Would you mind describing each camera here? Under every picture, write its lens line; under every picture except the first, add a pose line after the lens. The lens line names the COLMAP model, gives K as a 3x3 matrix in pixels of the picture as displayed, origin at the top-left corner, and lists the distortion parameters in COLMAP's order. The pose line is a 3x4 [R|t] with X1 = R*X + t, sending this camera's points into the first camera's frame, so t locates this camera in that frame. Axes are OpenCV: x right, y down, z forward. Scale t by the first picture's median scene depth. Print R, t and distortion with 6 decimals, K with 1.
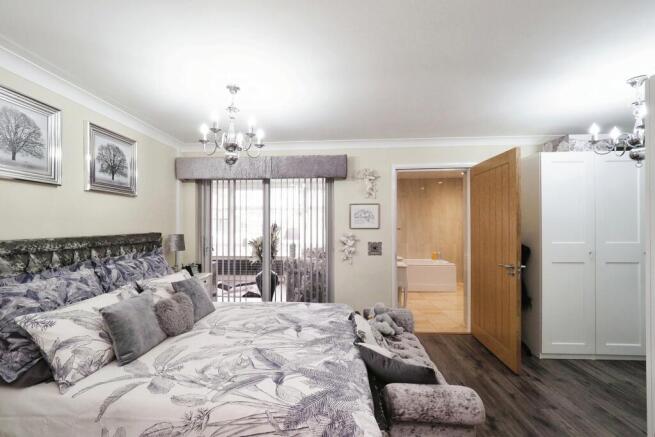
lens RADIAL K [[272.5, 0, 324.2], [0, 272.5, 223.9], [0, 0, 1]] dist [-0.000915, -0.000233]
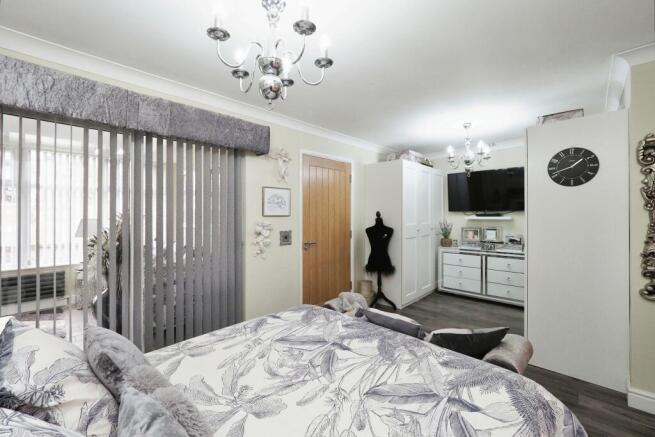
lens RADIAL K [[266.8, 0, 326.9], [0, 266.8, 214.5], [0, 0, 1]] dist [-0.001063, -0.000130]
pose [[0.659561, 0.000808, 0.751651, -0.395807], [-0.002091, 0.999998, 0.000760, 0.011517], [-0.751648, -0.002073, 0.659561, 0.319700]]
